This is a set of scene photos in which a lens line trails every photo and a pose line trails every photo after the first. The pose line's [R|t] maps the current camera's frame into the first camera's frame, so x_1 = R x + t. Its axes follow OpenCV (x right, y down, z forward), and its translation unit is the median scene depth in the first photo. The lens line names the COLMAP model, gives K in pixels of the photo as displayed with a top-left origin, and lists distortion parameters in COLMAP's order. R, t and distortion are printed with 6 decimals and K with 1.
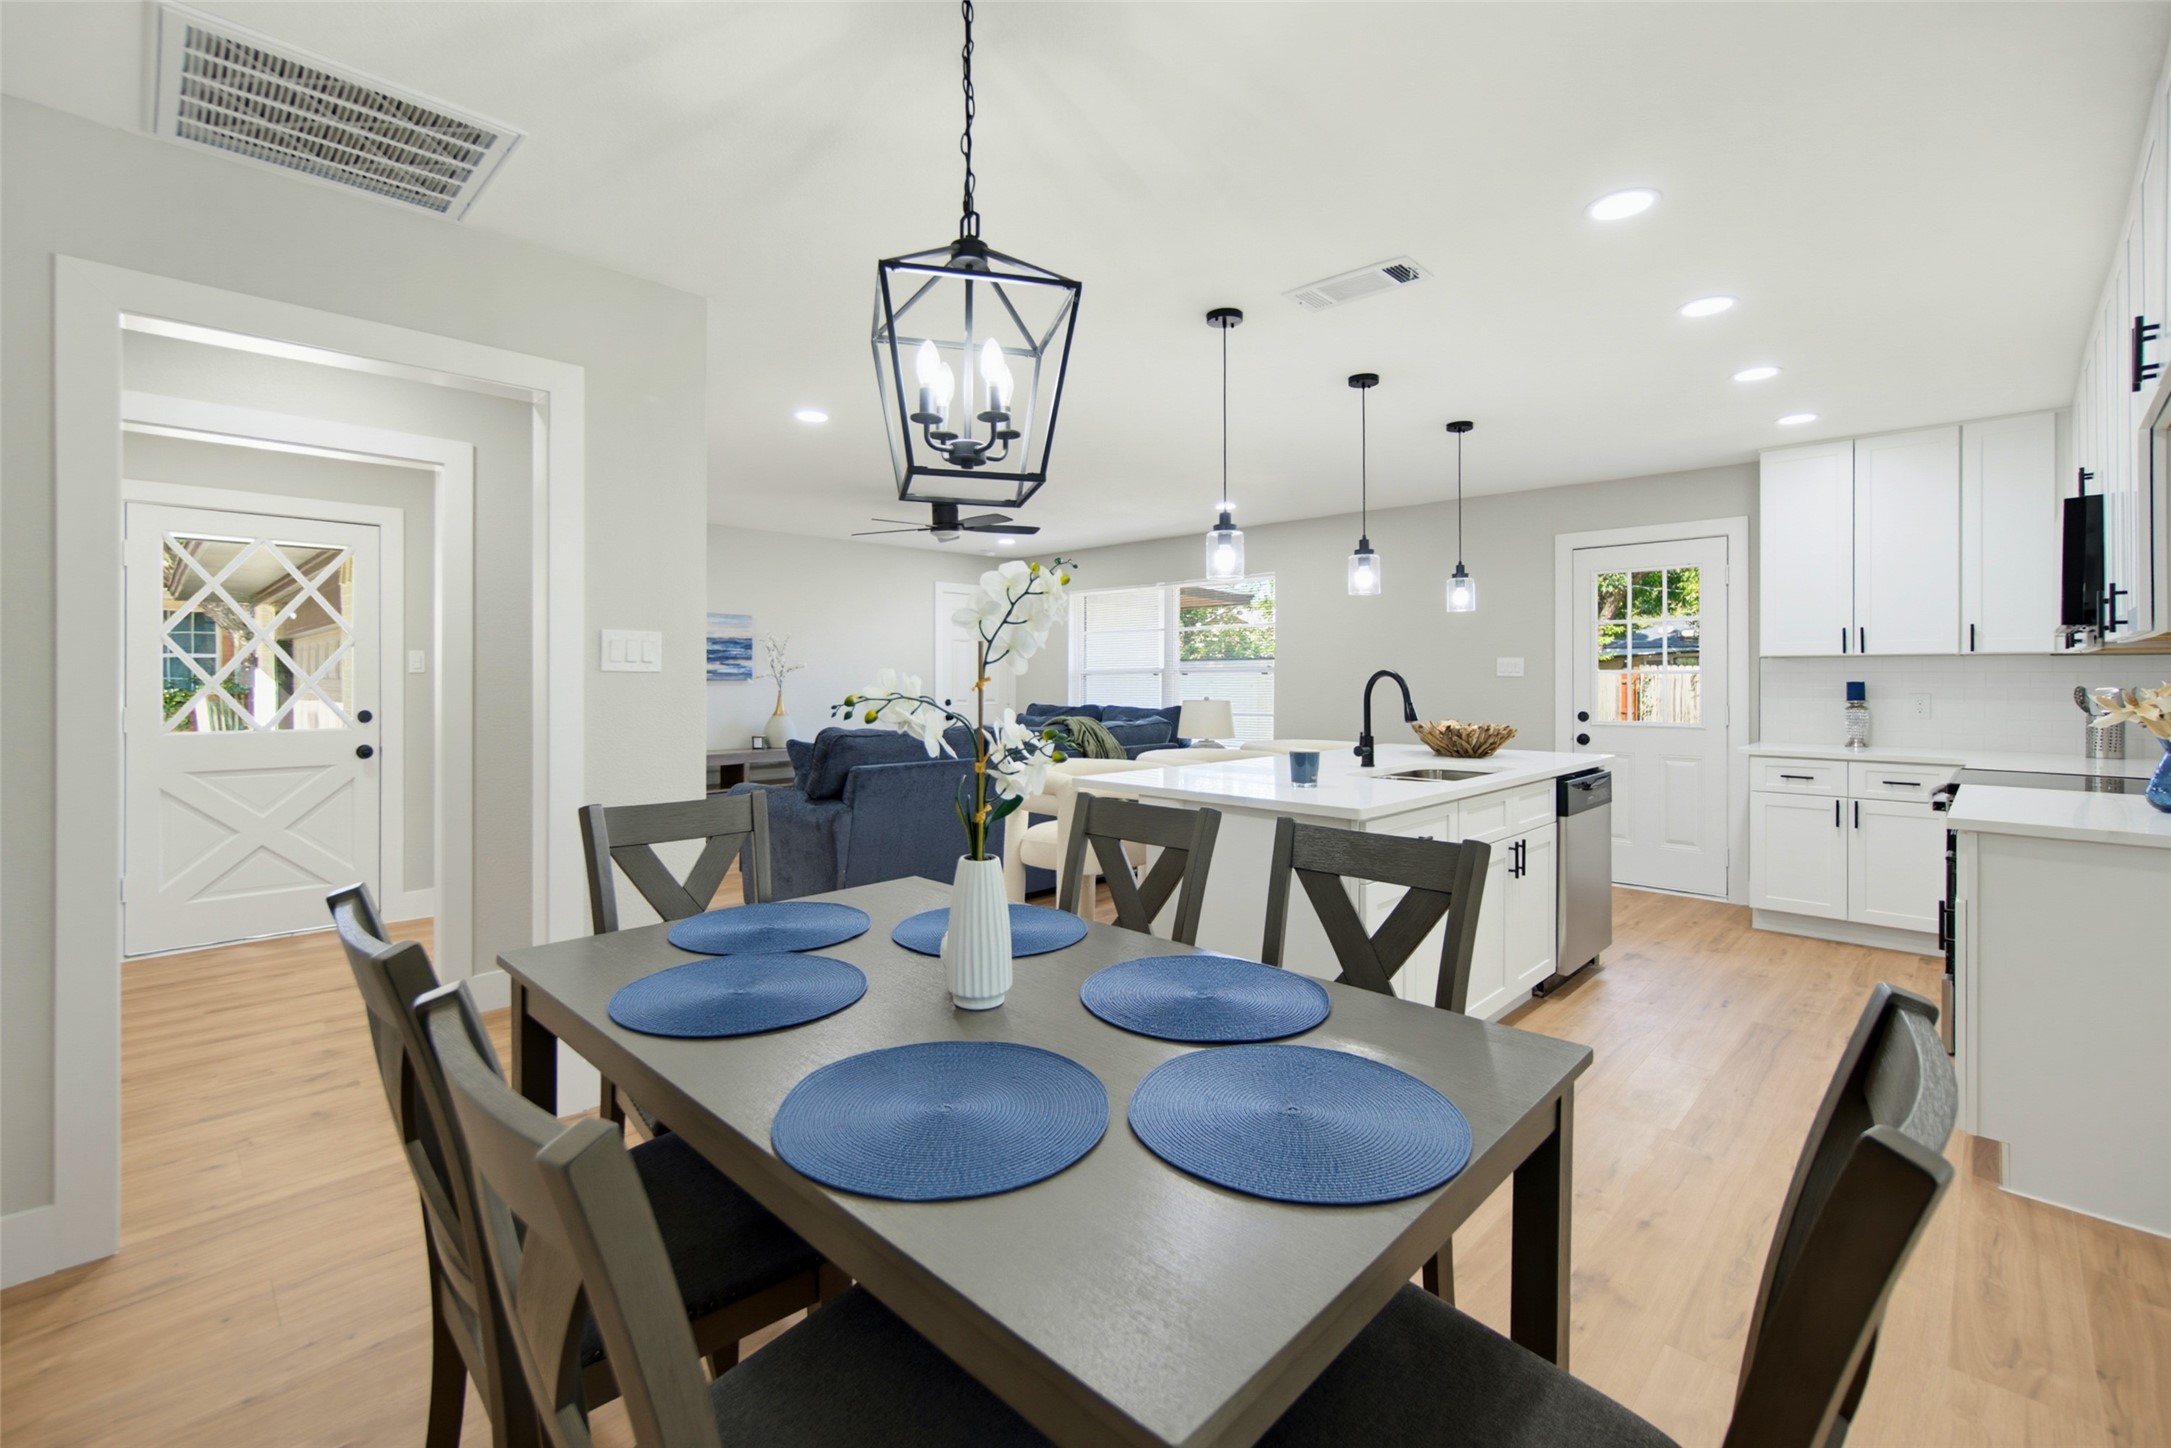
lens RADIAL K [[946.6, 0, 1056.8], [0, 946.6, 680.8], [0, 0, 1]] dist [-0.032252, 0.018524]
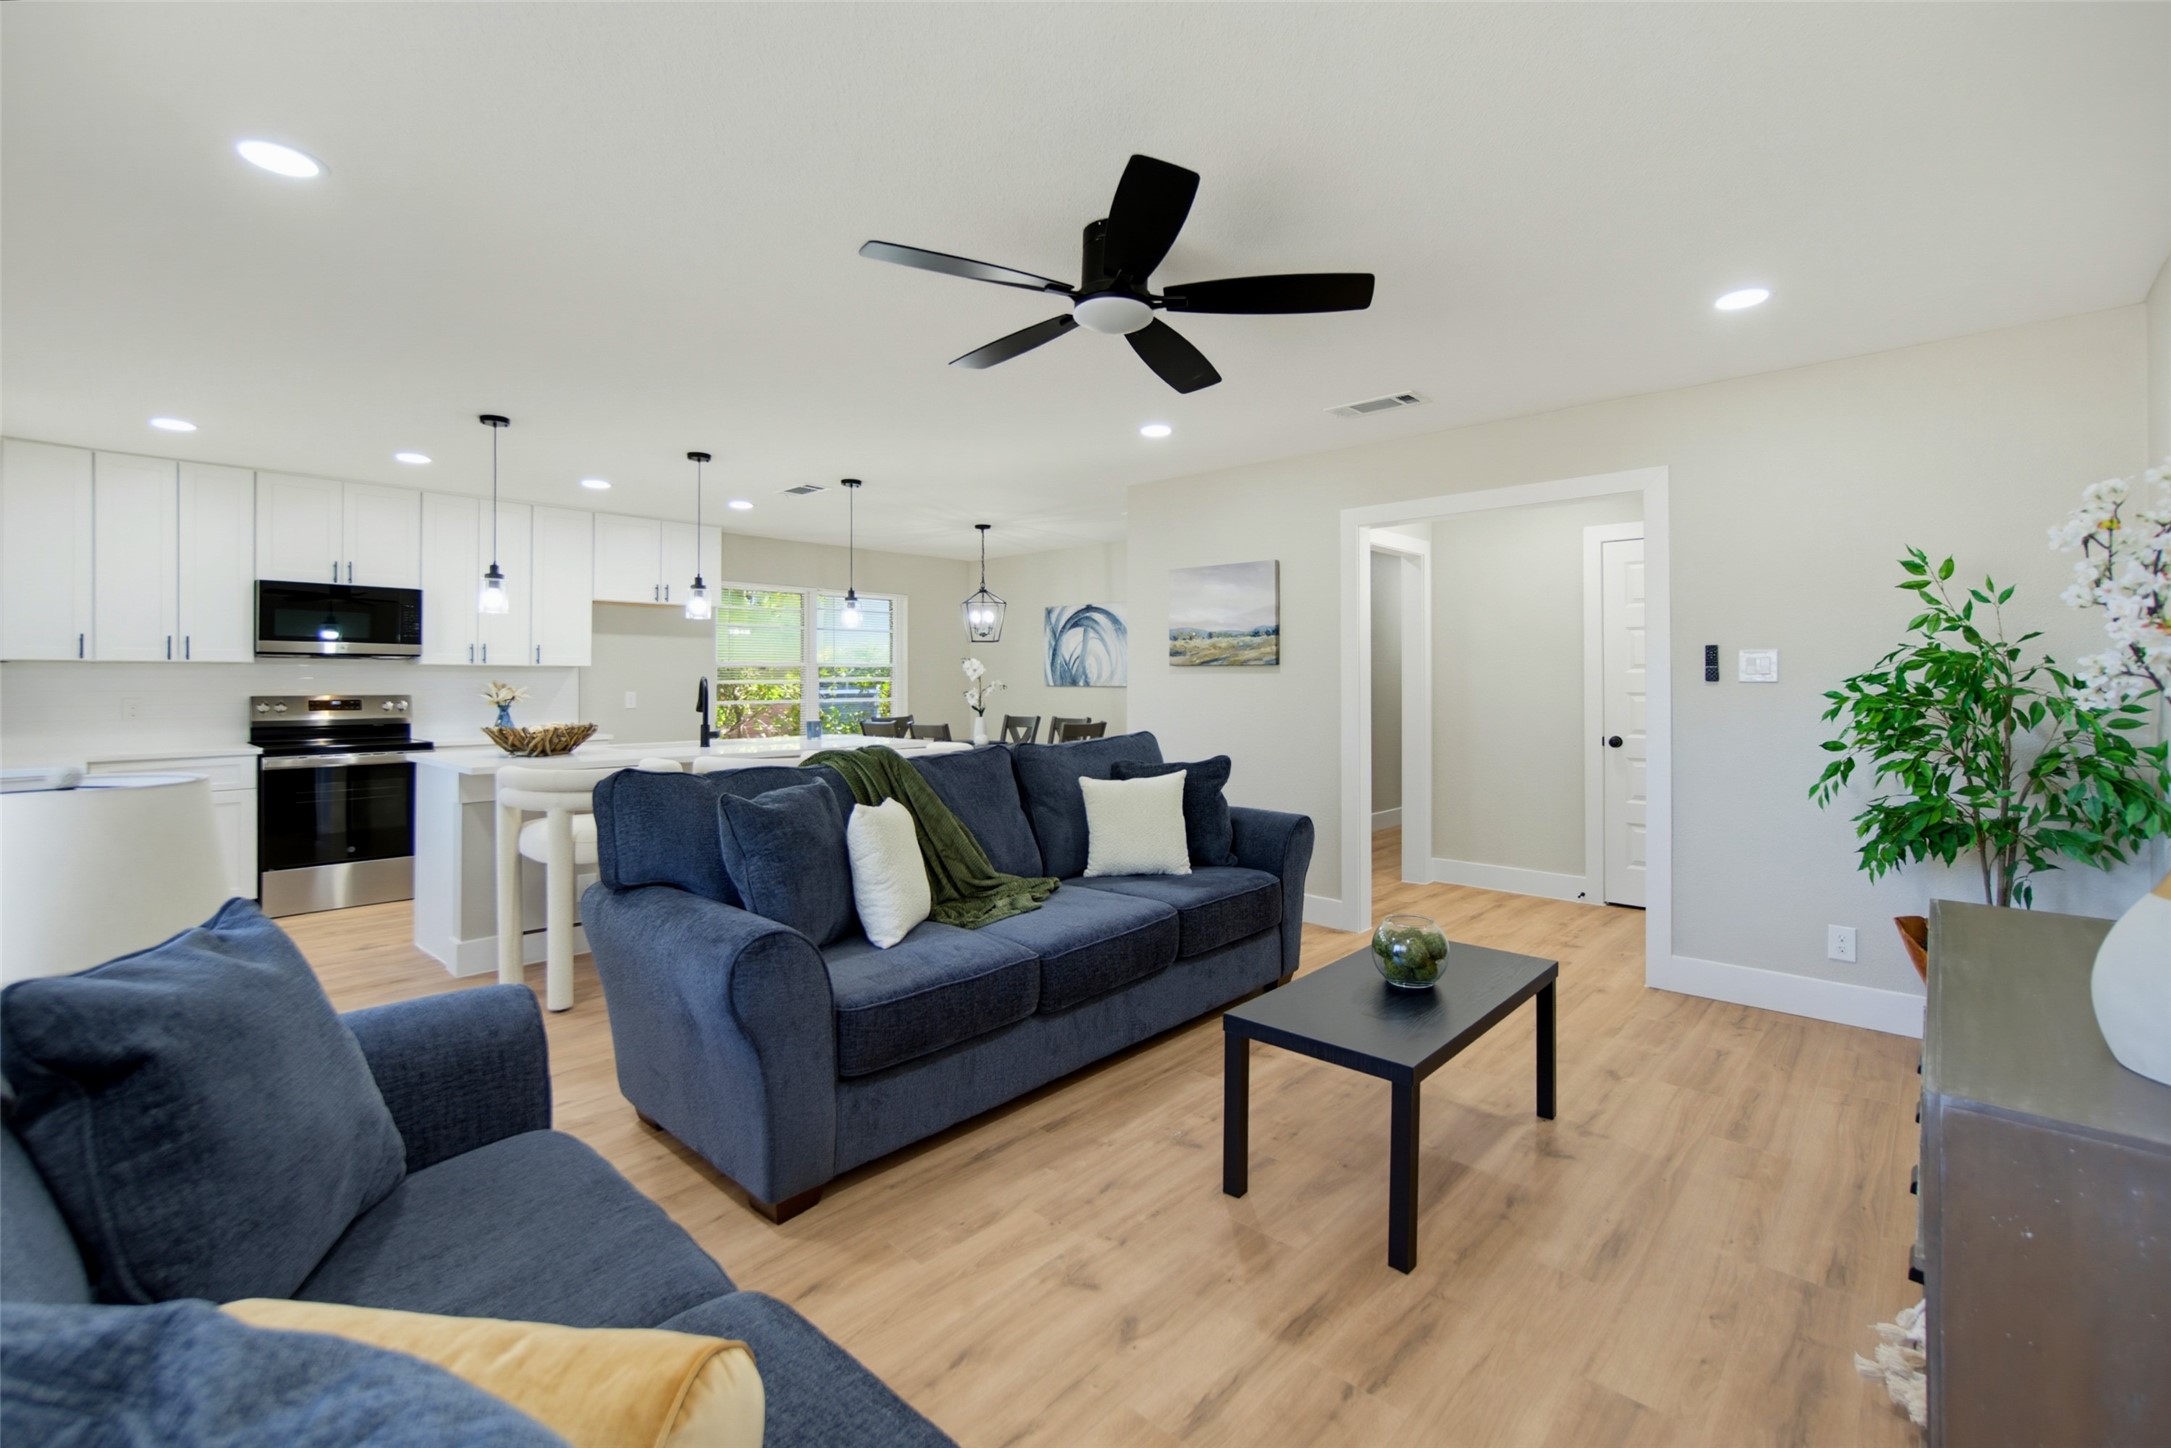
lens RADIAL K [[947.8, 0, 1078.9], [0, 947.8, 679.6], [0, 0, 1]] dist [-0.000274, 0.000643]
pose [[-0.999134, 0.000036, -0.041606, -0.117672], [-0.000050, 0.999998, 0.002075, -0.007980], [0.041606, 0.002075, -0.999132, 1.878494]]
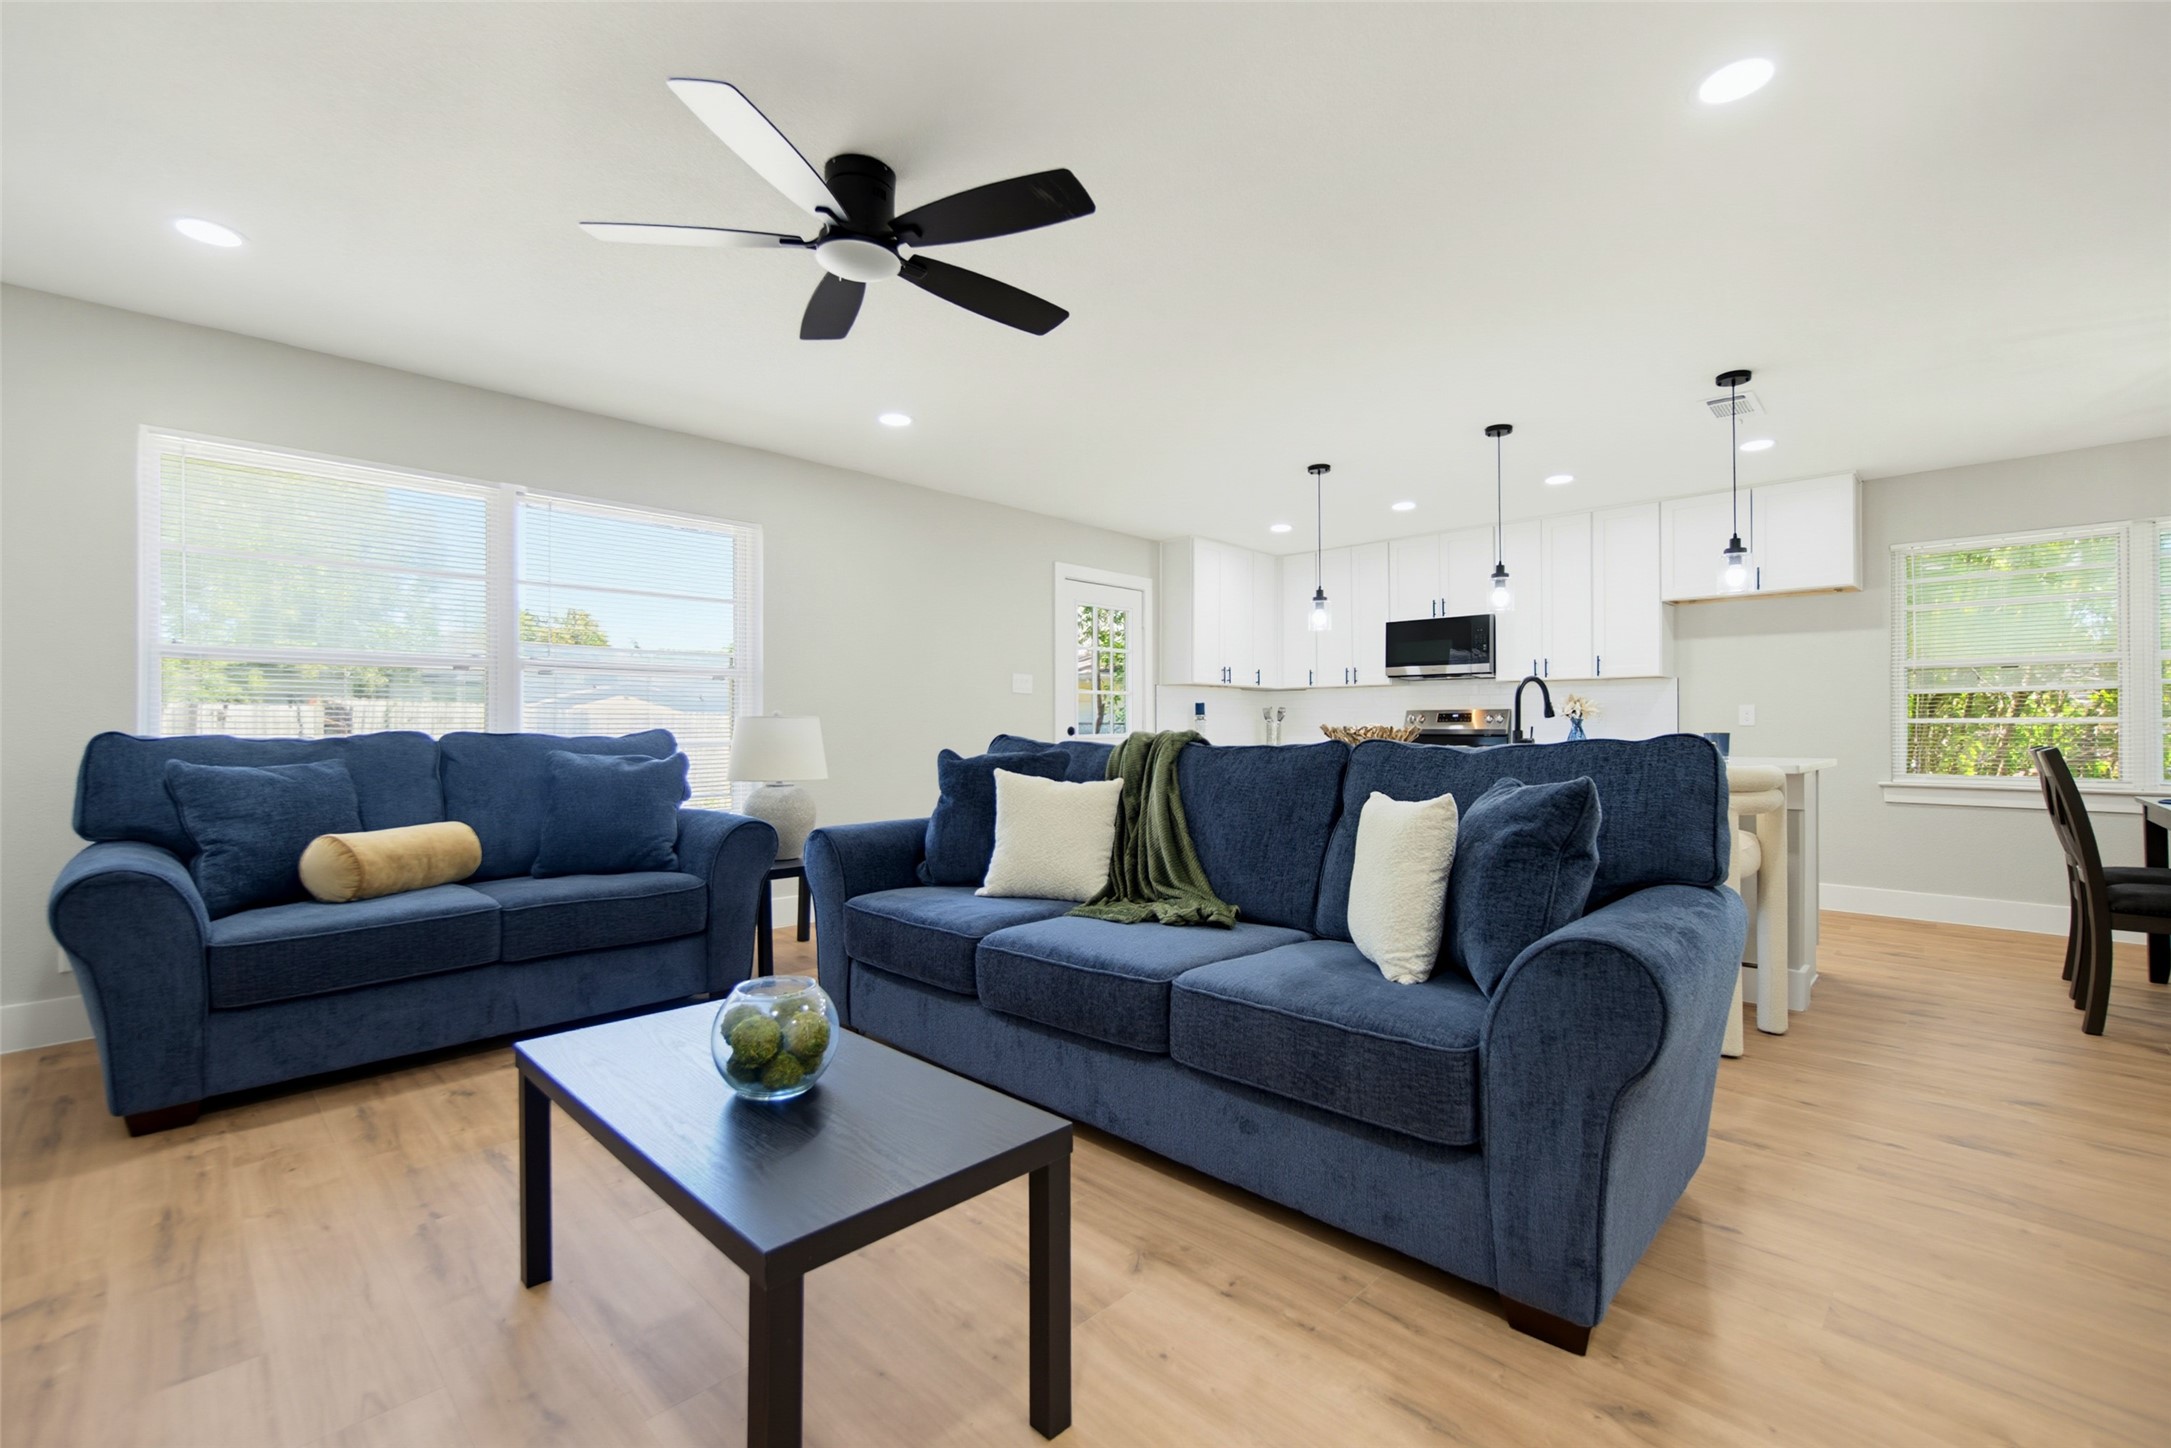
lens RADIAL K [[931.6, 0, 1085.5], [0, 931.6, 724.0], [0, 0, 1]] dist [-0.016223, 0.014103]
pose [[-0.011432, 0.003727, 0.999928, -0.664493], [0.002179, 0.999991, -0.003703, 0.041544], [-0.999932, 0.002137, -0.011440, 1.228560]]
